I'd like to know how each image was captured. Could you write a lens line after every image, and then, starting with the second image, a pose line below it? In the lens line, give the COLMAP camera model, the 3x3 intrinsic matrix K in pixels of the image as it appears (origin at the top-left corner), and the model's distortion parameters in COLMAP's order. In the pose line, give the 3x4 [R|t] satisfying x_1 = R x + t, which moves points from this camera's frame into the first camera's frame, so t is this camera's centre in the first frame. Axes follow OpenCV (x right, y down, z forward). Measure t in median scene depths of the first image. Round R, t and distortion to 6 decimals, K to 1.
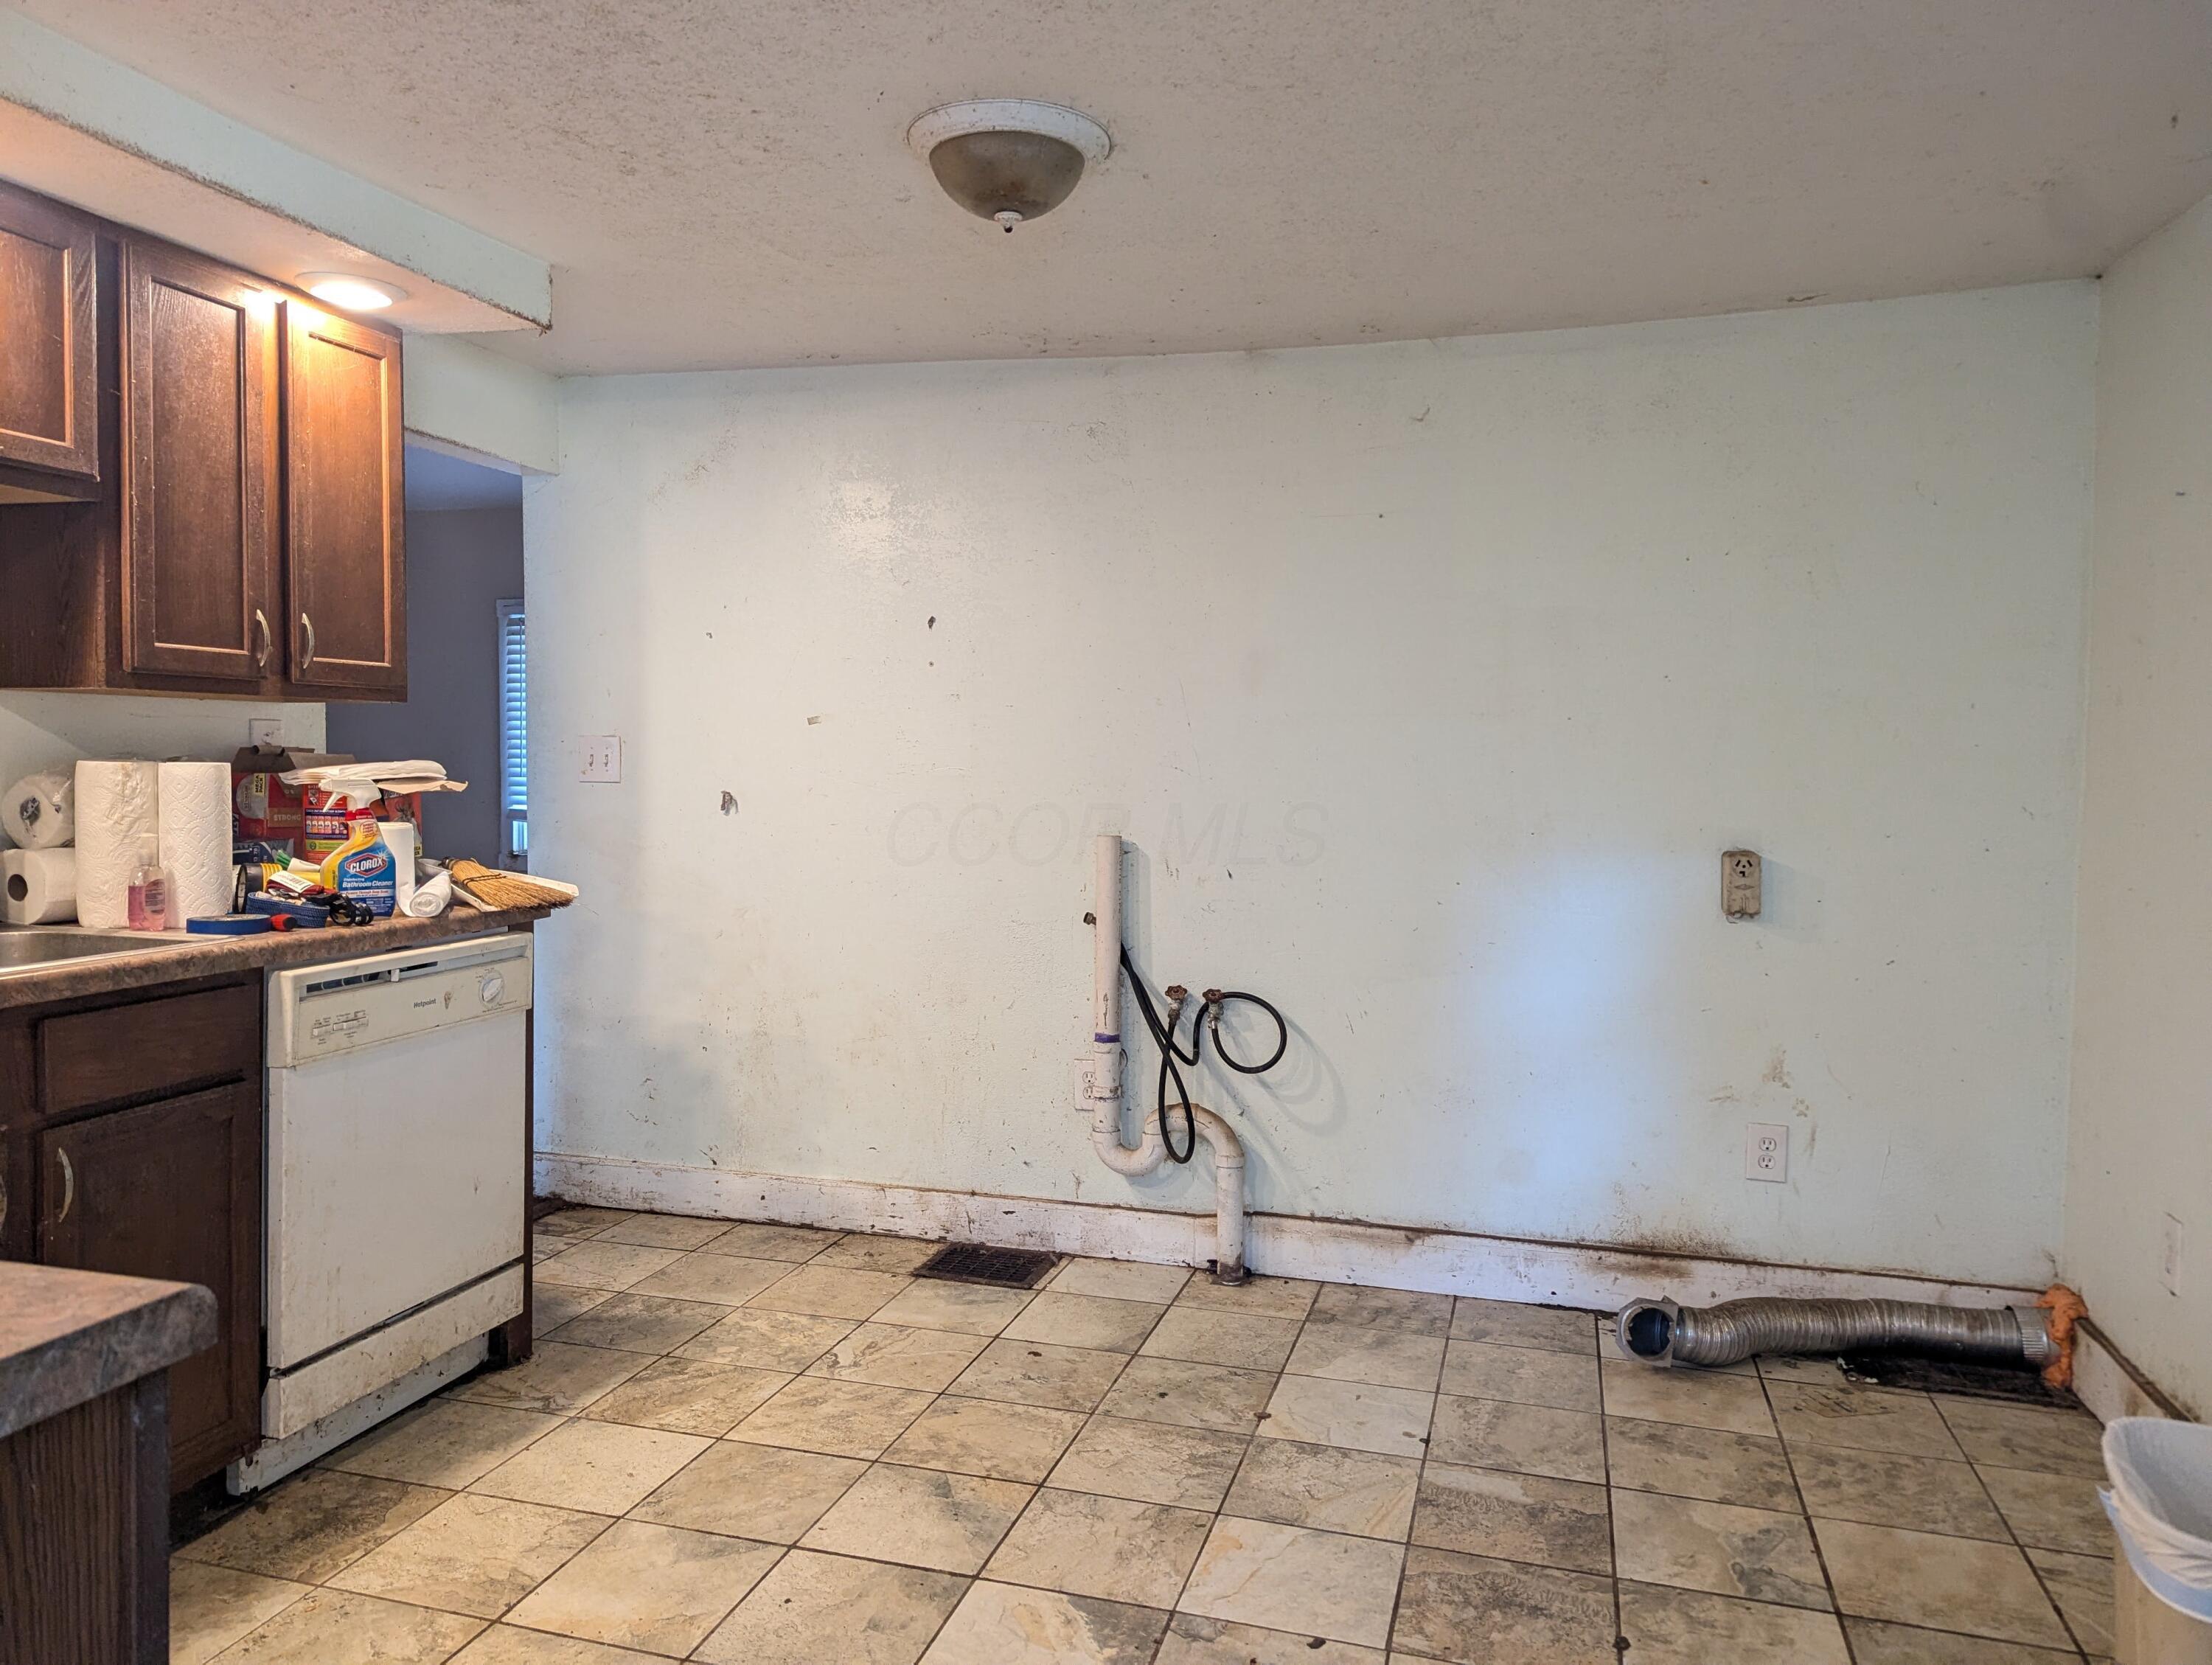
lens RADIAL K [[1559.3, 0, 1094.0], [0, 1559.3, 824.0], [0, 0, 1]] dist [0.056462, -0.042690]
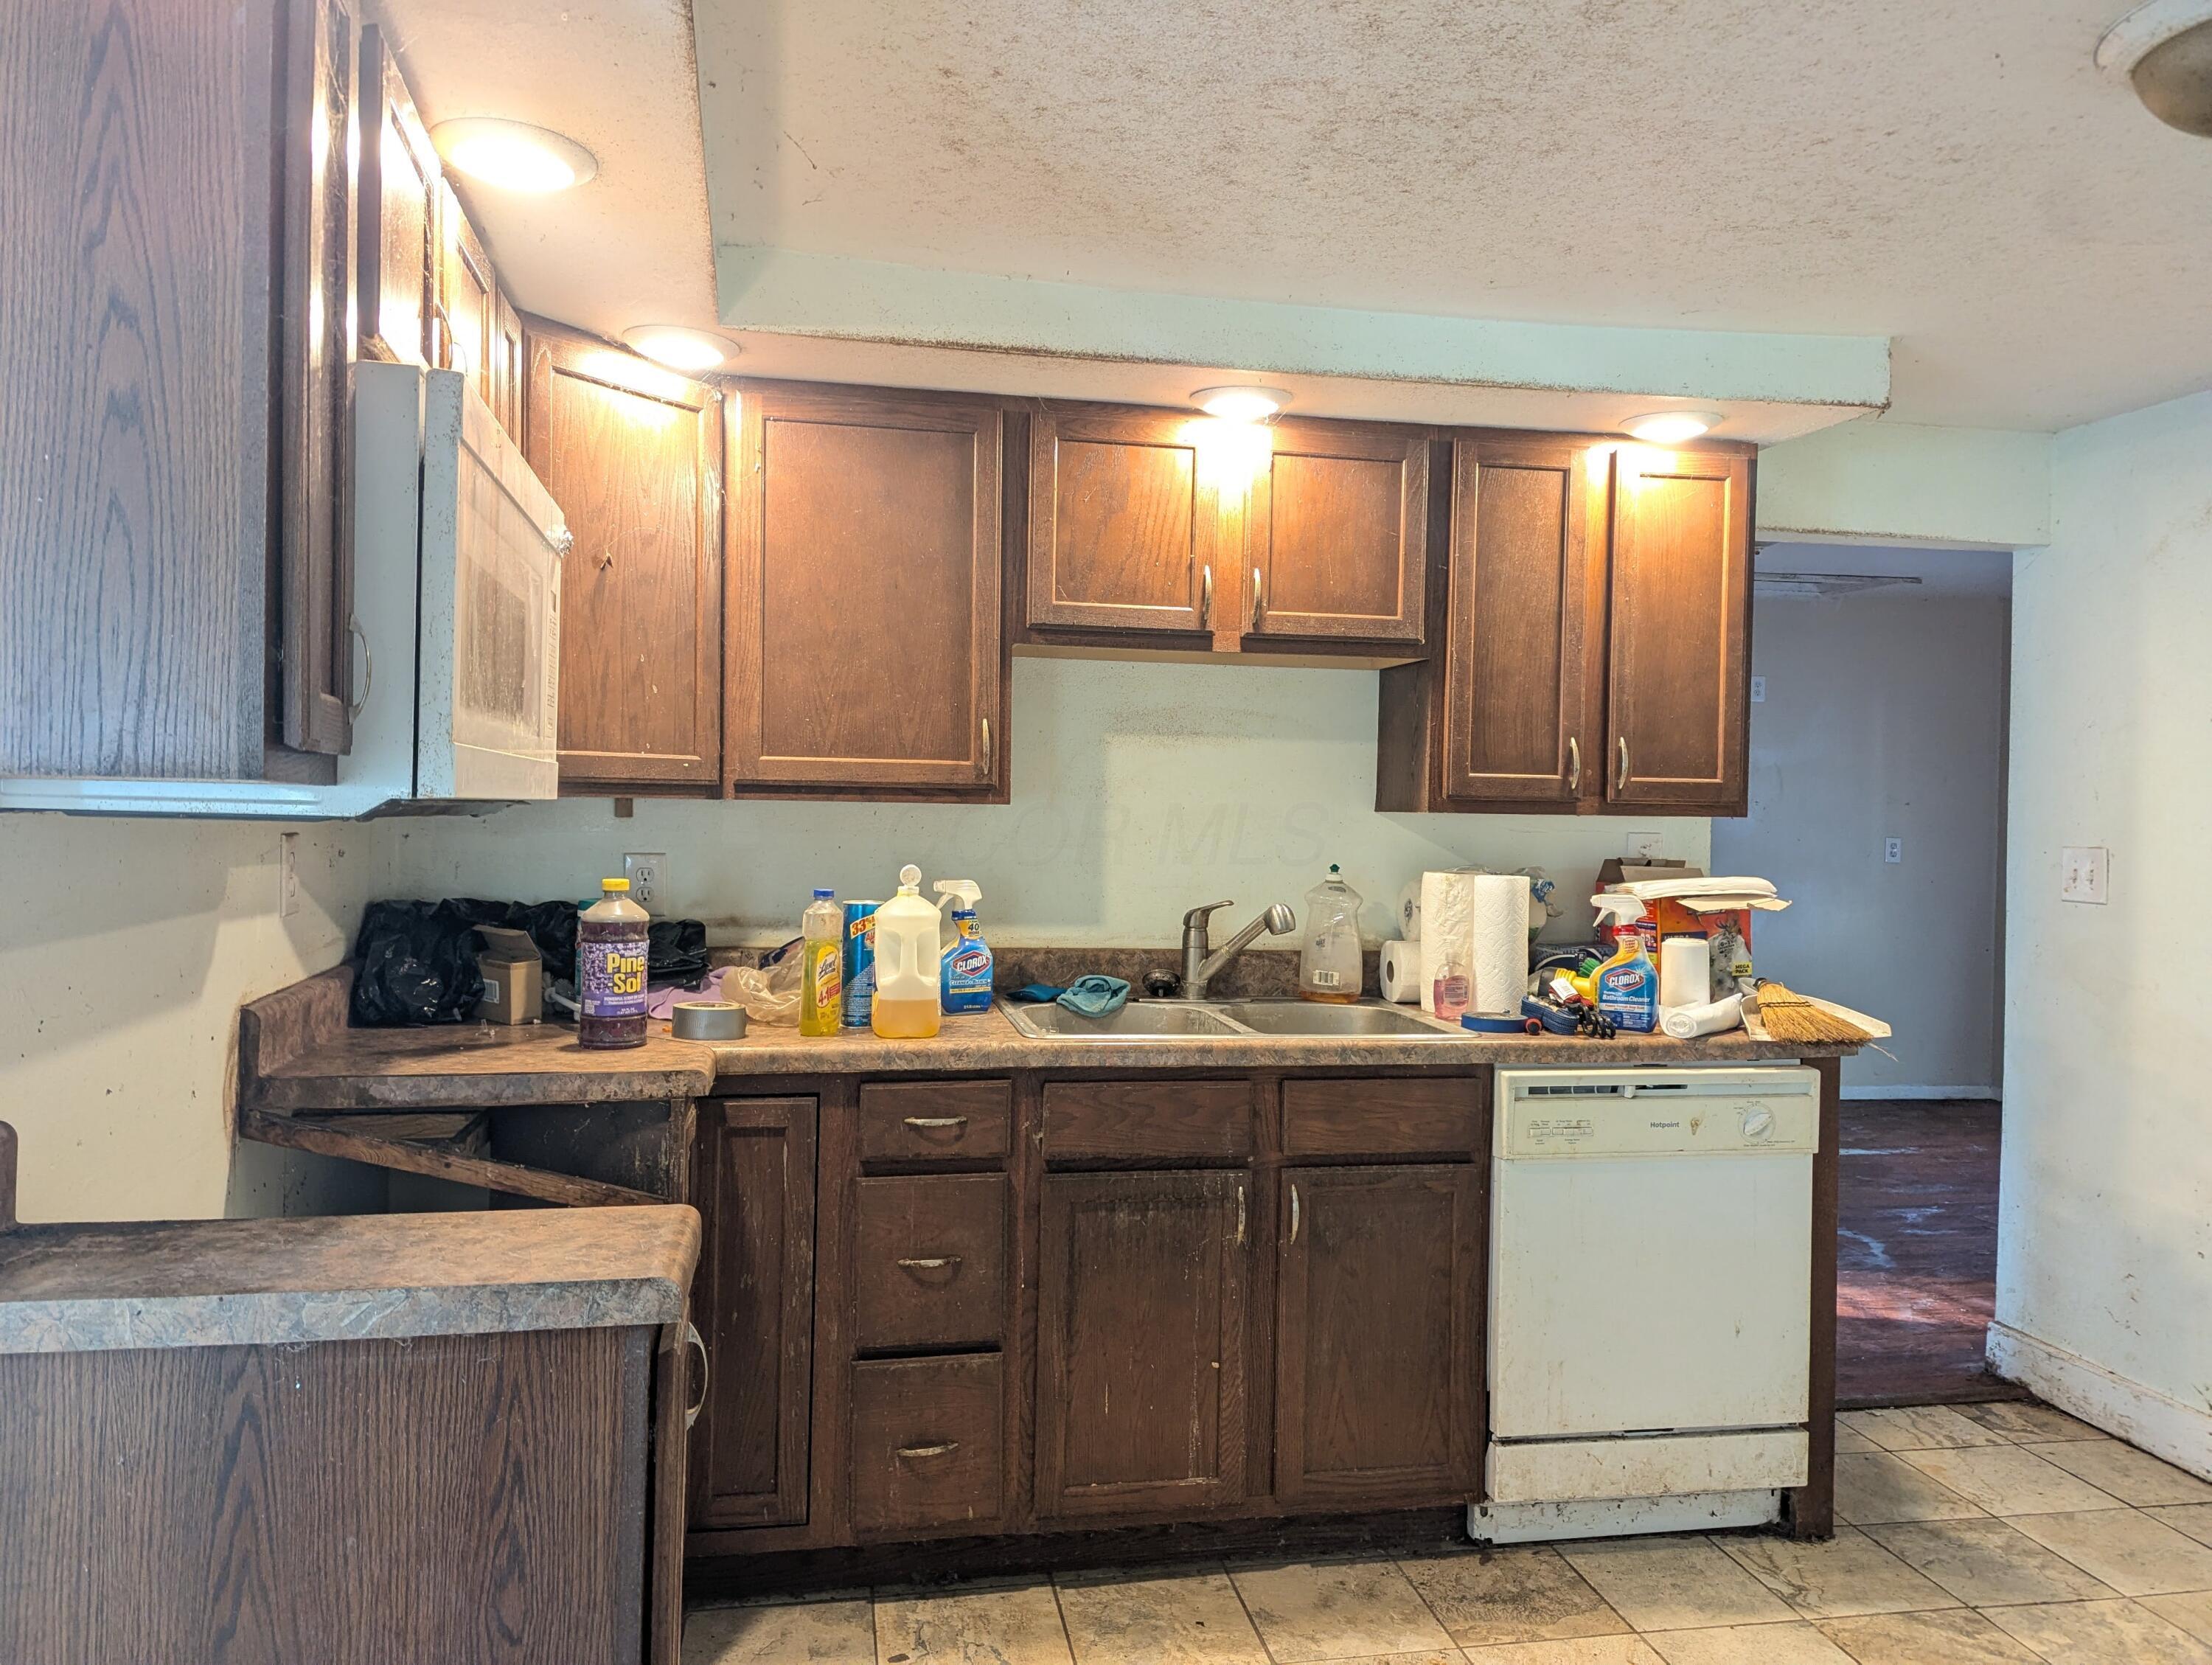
lens RADIAL K [[1559.3, 0, 1094.0], [0, 1559.3, 824.0], [0, 0, 1]] dist [0.056462, -0.042690]
pose [[0.452246, 0.006739, -0.891868, 0.296680], [-0.050191, 0.998579, -0.017905, -0.039975], [0.890480, 0.052861, 0.451942, 0.218844]]
